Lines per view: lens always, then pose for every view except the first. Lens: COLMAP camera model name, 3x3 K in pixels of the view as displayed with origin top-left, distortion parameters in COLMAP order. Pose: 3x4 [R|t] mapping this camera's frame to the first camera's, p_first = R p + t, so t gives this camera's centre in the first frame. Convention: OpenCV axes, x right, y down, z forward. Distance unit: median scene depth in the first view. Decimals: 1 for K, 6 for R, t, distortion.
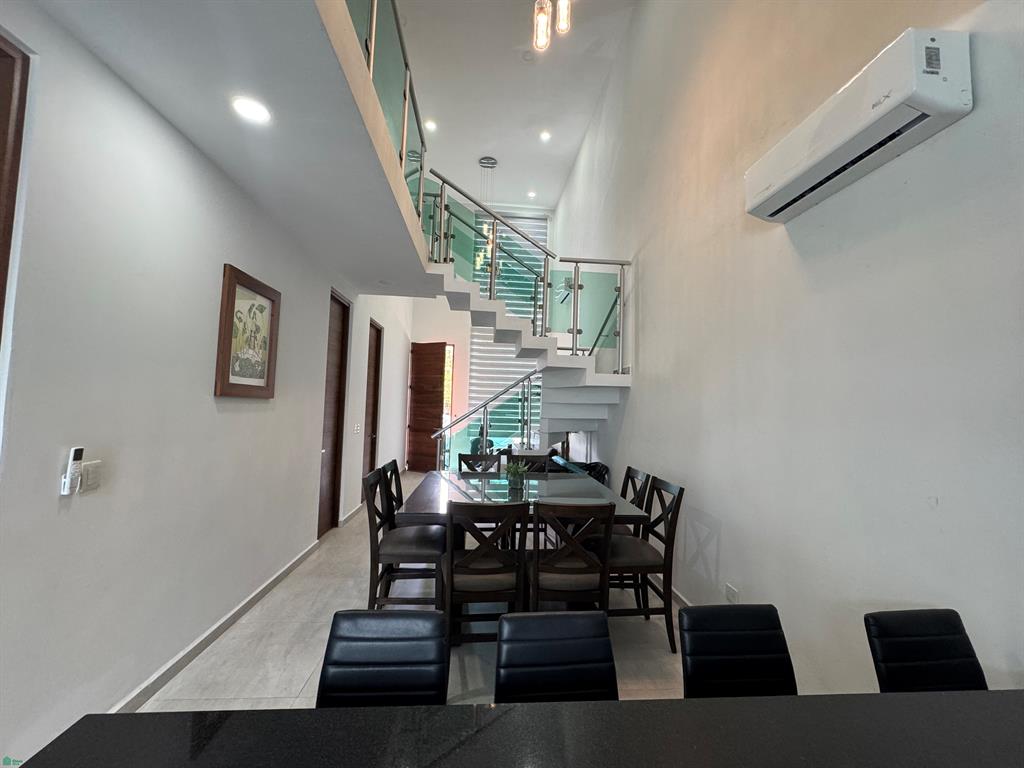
lens RADIAL K [[409.4, 0, 512.0], [0, 409.4, 384.0], [0, 0, 1]] dist [-0.006286, -0.000047]
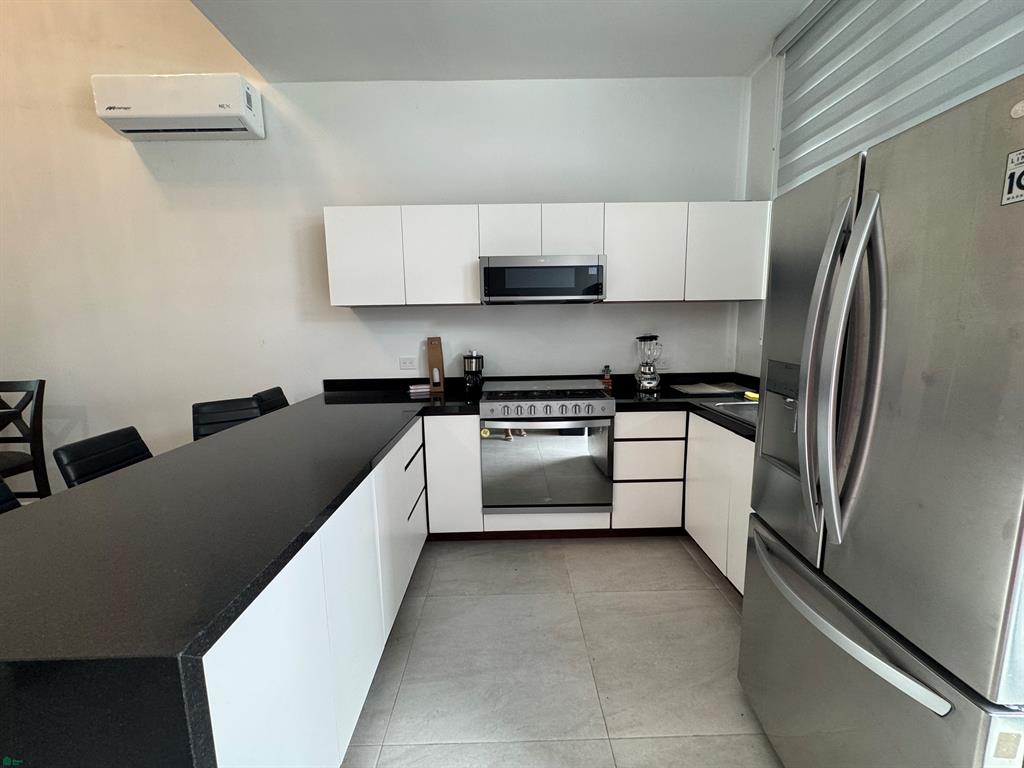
lens RADIAL K [[409.4, 0, 512.0], [0, 409.4, 384.0], [0, 0, 1]] dist [-0.006286, -0.000047]
pose [[0.060333, -0.165563, 0.984352, -0.619048], [-0.031882, 0.985326, 0.167681, 0.082546], [-0.997669, -0.041500, 0.054170, -0.234085]]
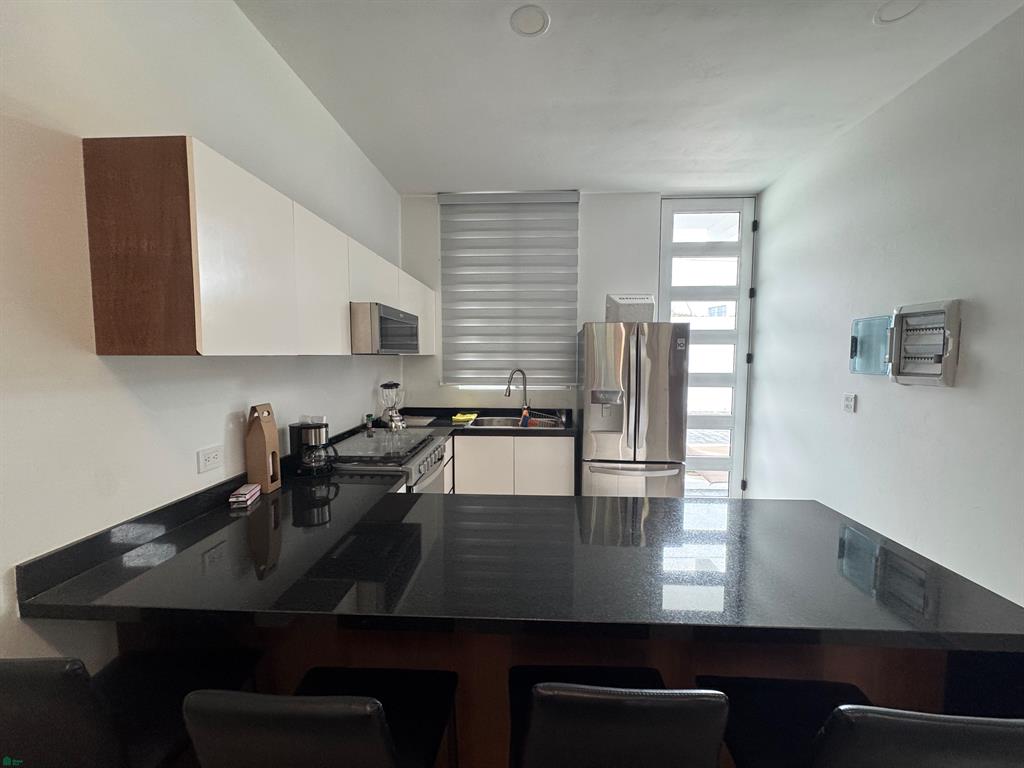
lens RADIAL K [[409.4, 0, 512.0], [0, 409.4, 384.0], [0, 0, 1]] dist [-0.006286, -0.000047]
pose [[-0.991465, -0.040322, 0.123978, 0.126577], [-0.037063, 0.998907, 0.028478, 0.078758], [-0.124991, 0.023640, -0.991876, 0.907064]]
